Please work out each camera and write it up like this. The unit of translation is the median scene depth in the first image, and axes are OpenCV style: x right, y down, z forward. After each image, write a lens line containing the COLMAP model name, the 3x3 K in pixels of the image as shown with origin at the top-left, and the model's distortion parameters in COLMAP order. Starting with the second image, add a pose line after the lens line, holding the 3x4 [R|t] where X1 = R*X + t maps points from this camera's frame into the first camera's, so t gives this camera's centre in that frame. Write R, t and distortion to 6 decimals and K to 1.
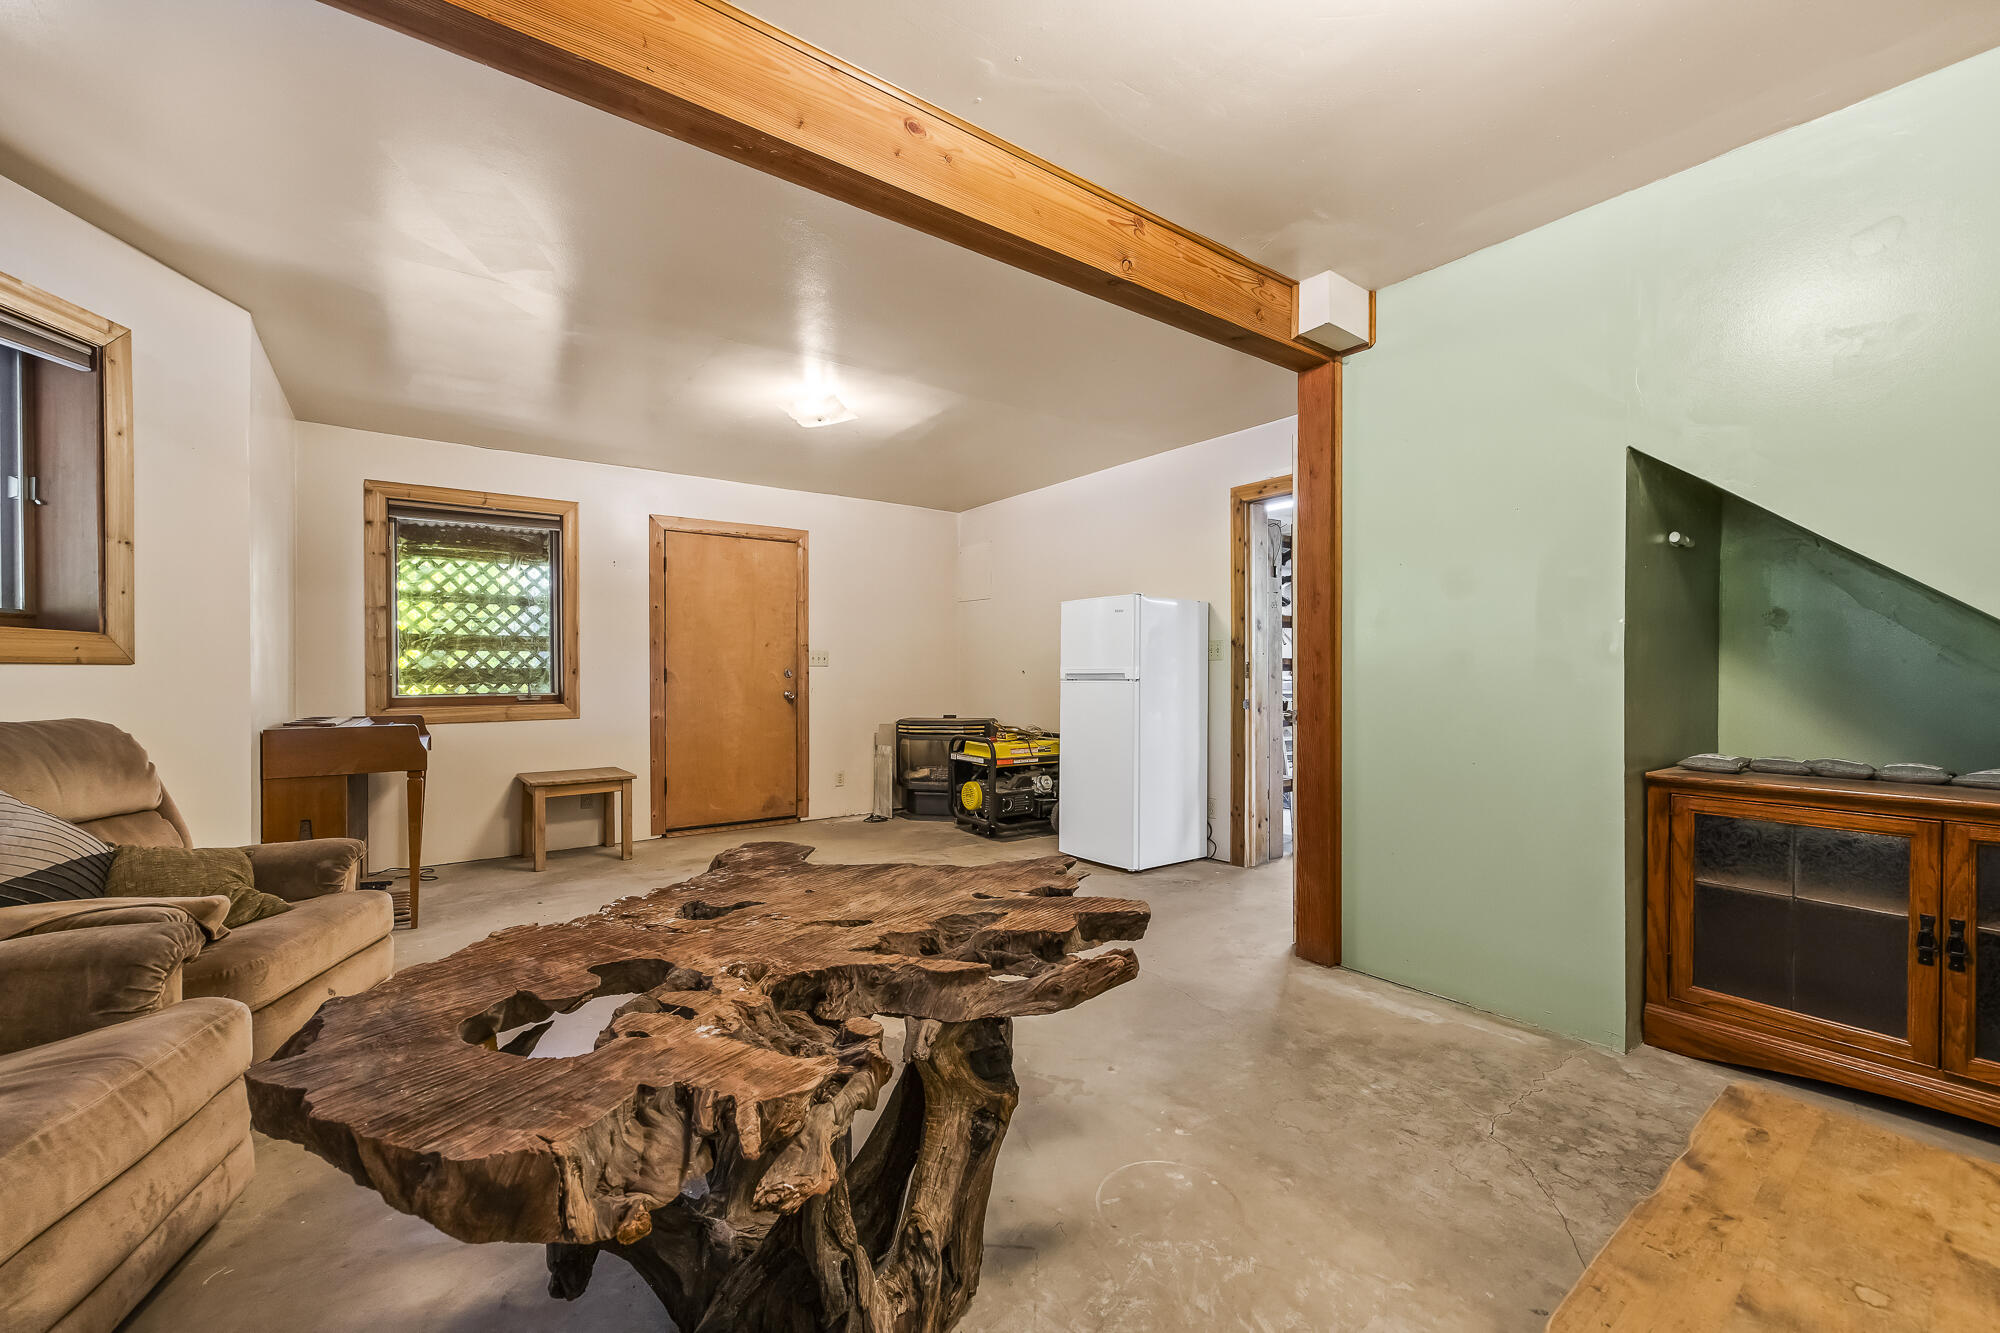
lens RADIAL K [[804.4, 0, 1008.0], [0, 804.4, 665.3], [0, 0, 1]] dist [-0.001426, 0.001513]
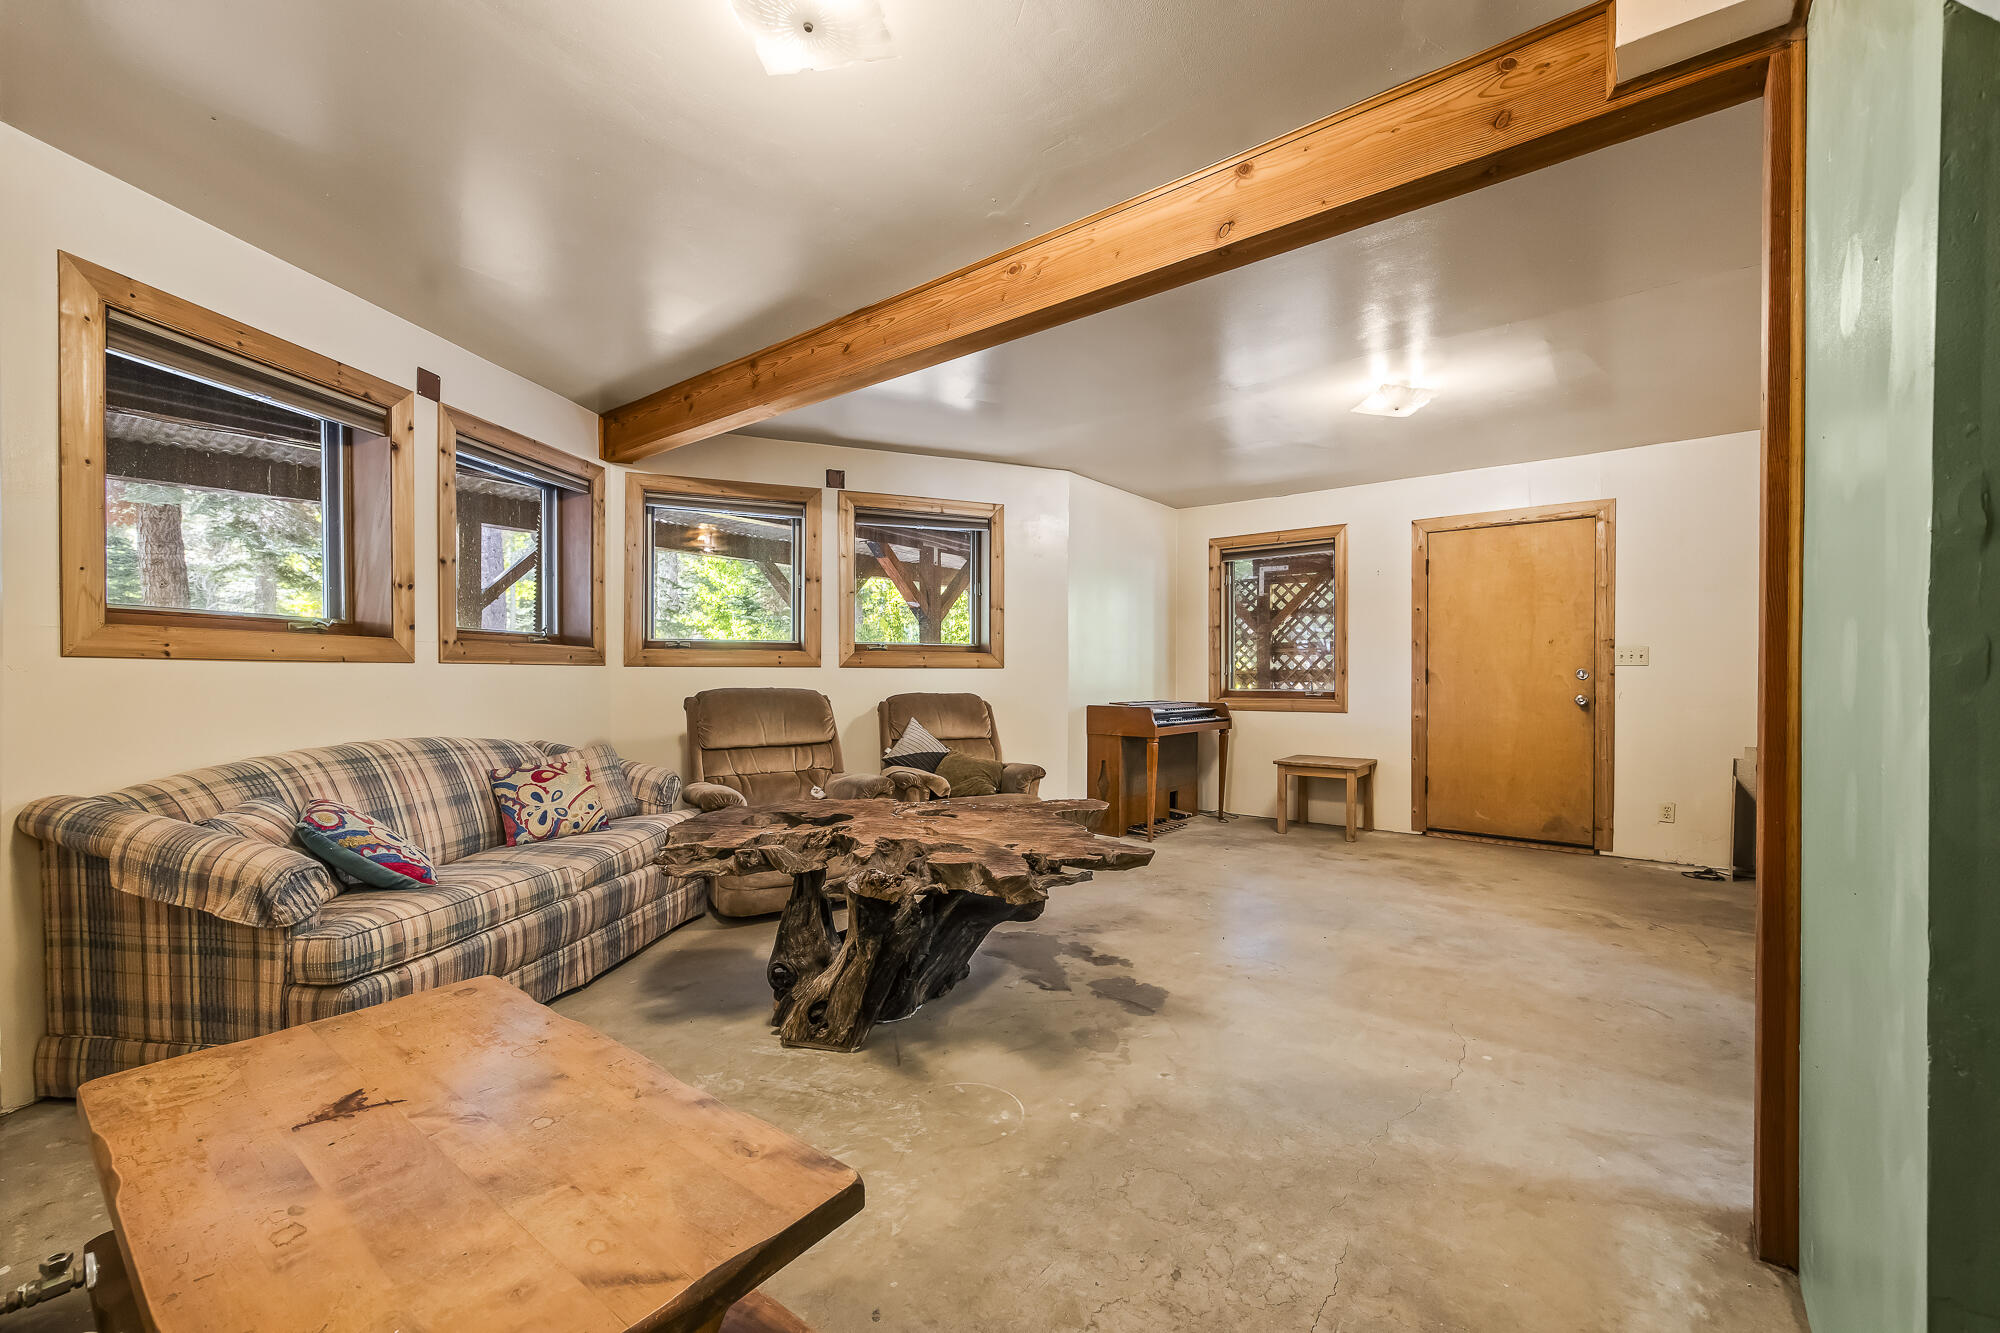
lens RADIAL K [[804.4, 0, 1004.1], [0, 804.4, 675.0], [0, 0, 1]] dist [-0.001426, 0.001513]
pose [[0.257285, 0.005626, -0.966319, 0.445746], [0.008542, 0.999931, 0.008096, -0.001412], [0.966298, -0.010337, 0.257219, 0.239719]]
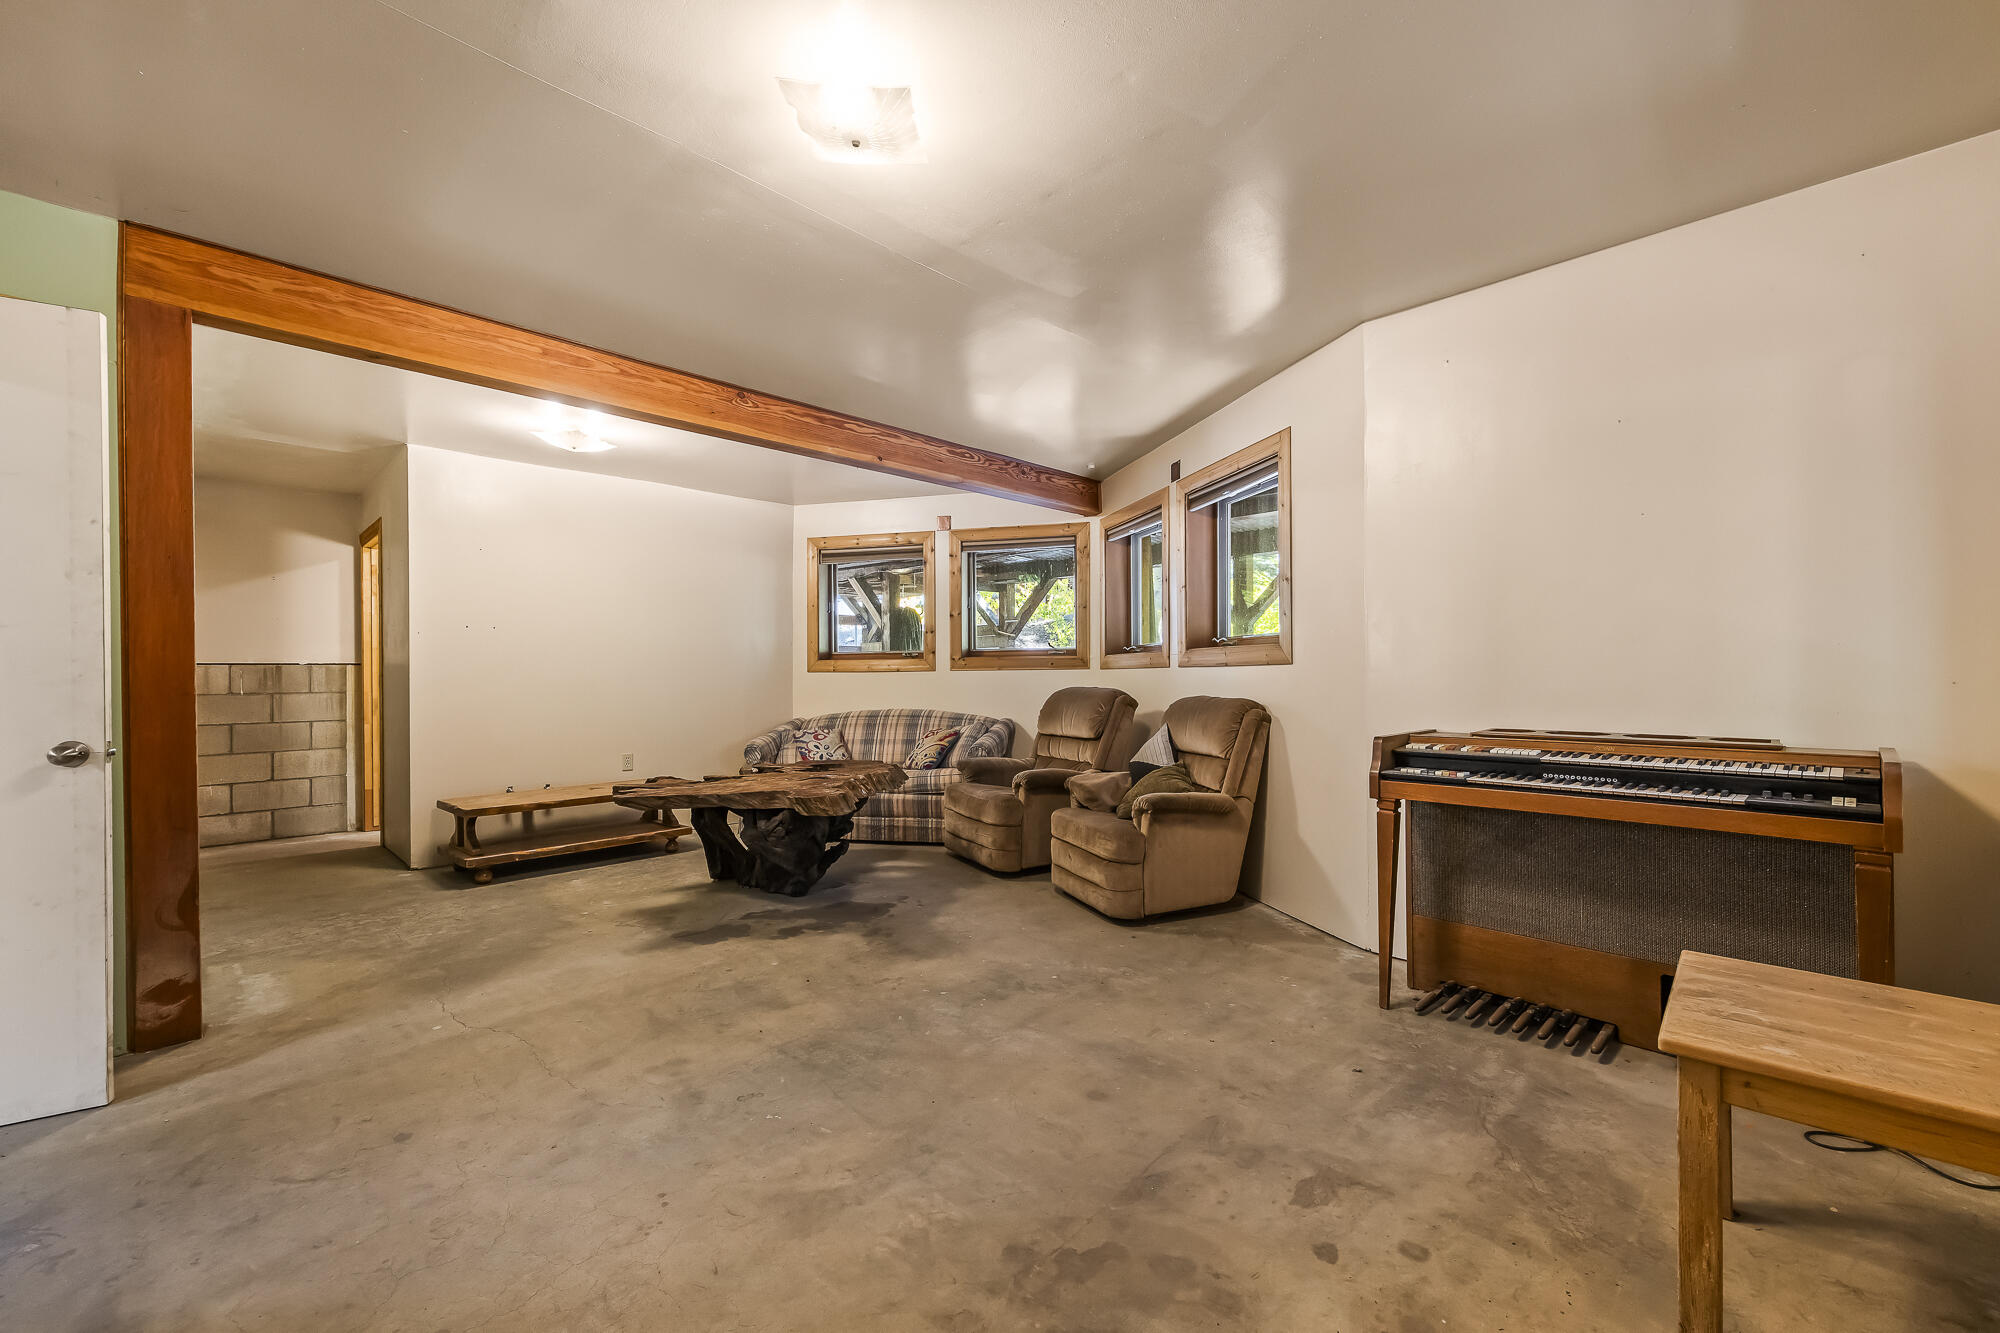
lens RADIAL K [[804.4, 0, 1006.3], [0, 804.4, 679.8], [0, 0, 1]] dist [-0.001426, 0.001513]
pose [[-0.987522, 0.013291, -0.156922, -0.188885], [0.014504, 0.999873, -0.006582, 0.012802], [0.156815, -0.008776, -0.987589, 1.159452]]
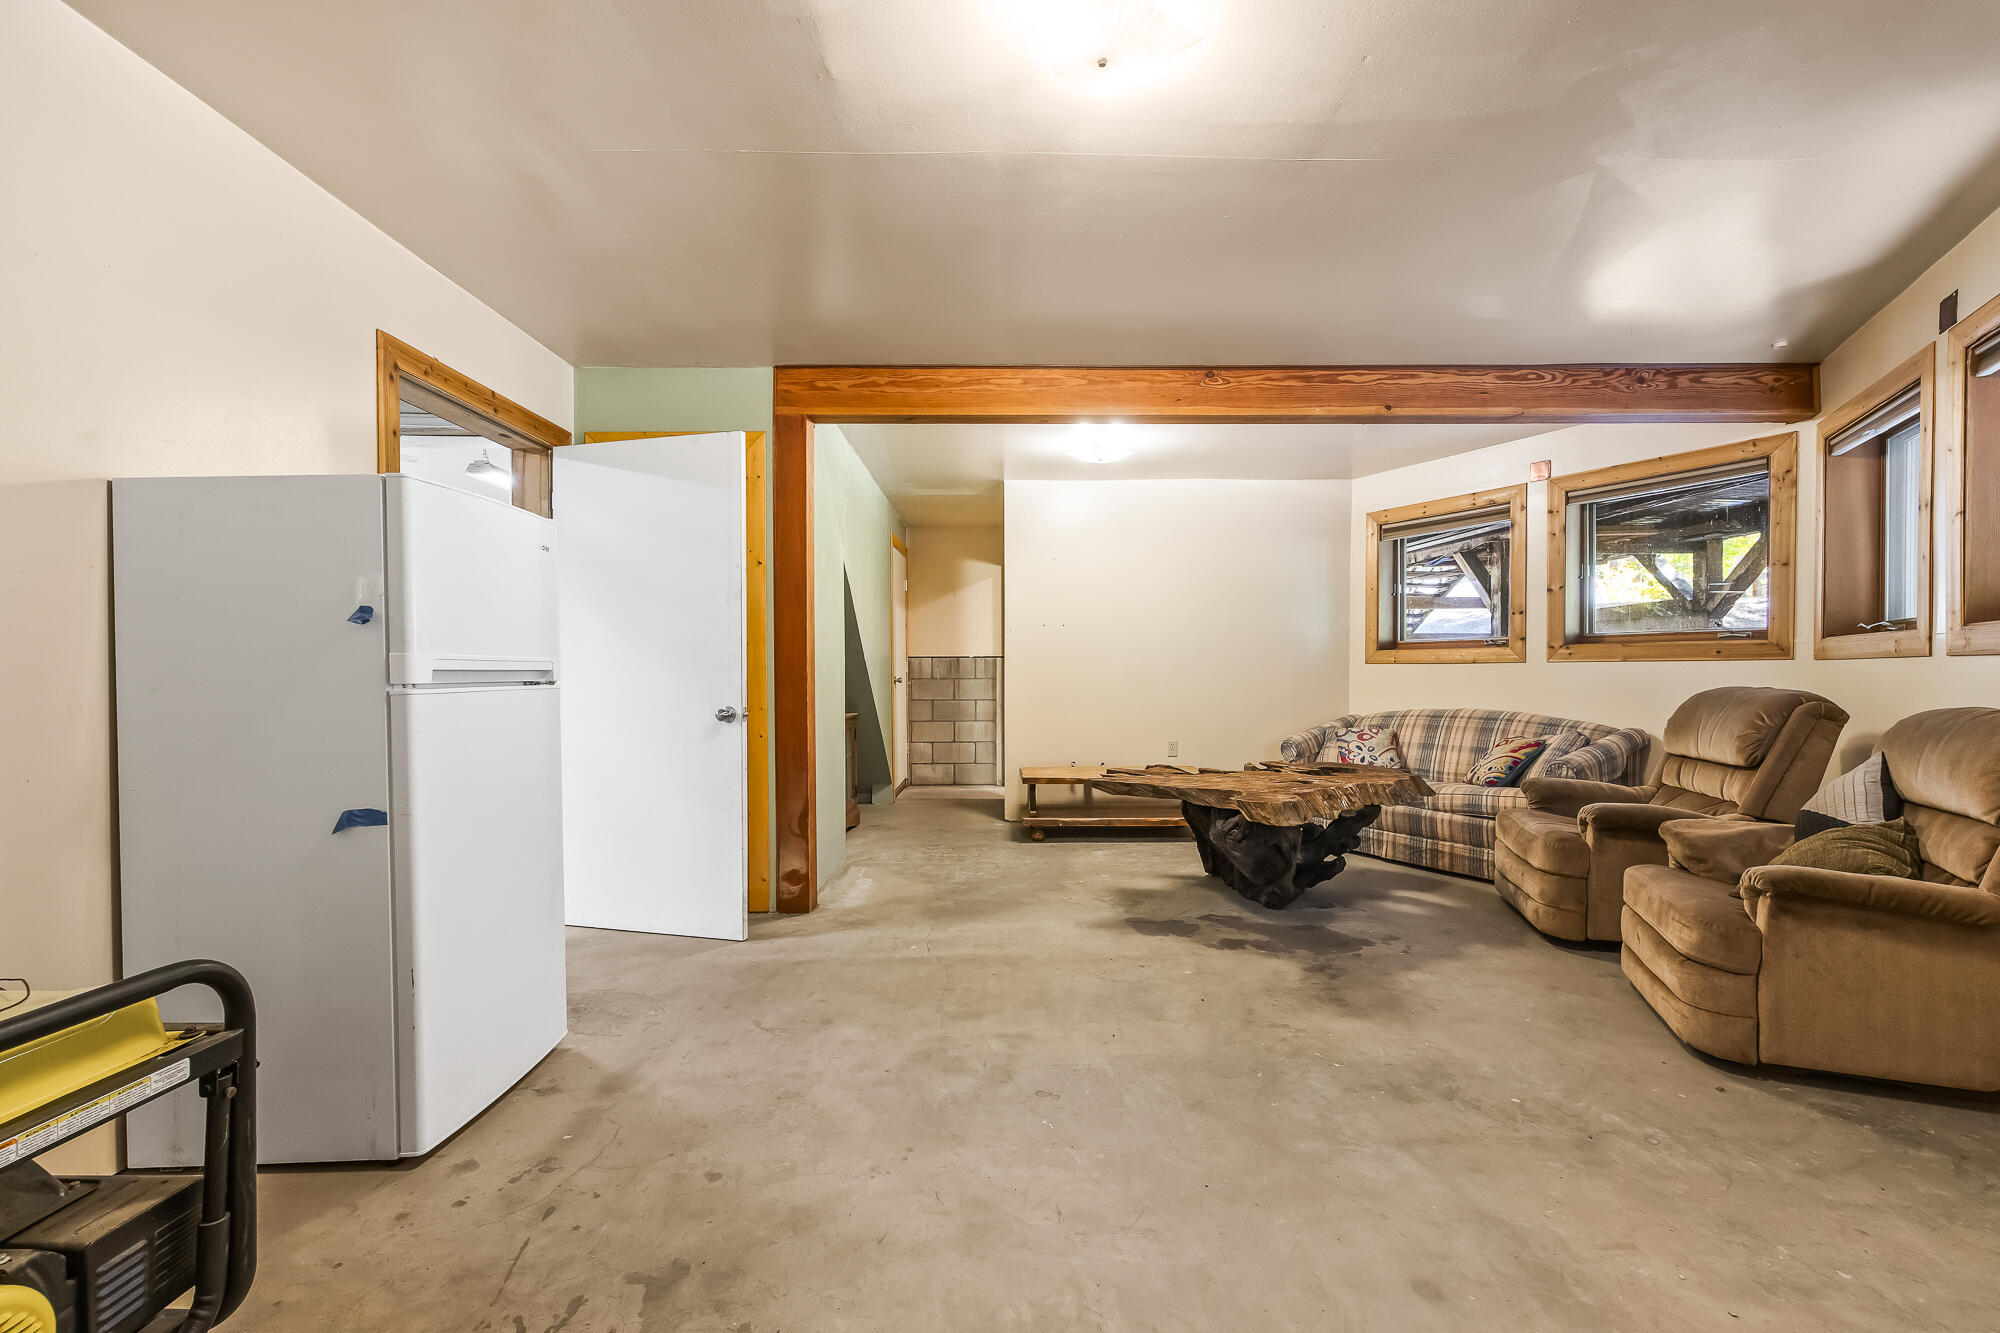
lens RADIAL K [[804.4, 0, 1009.0], [0, 804.4, 677.9], [0, 0, 1]] dist [-0.001426, 0.001513]
pose [[-0.805354, -0.000183, 0.592795, -0.343814], [-0.002767, 0.999990, -0.003450, 0.013109], [-0.592788, -0.004419, -0.805346, 1.069787]]
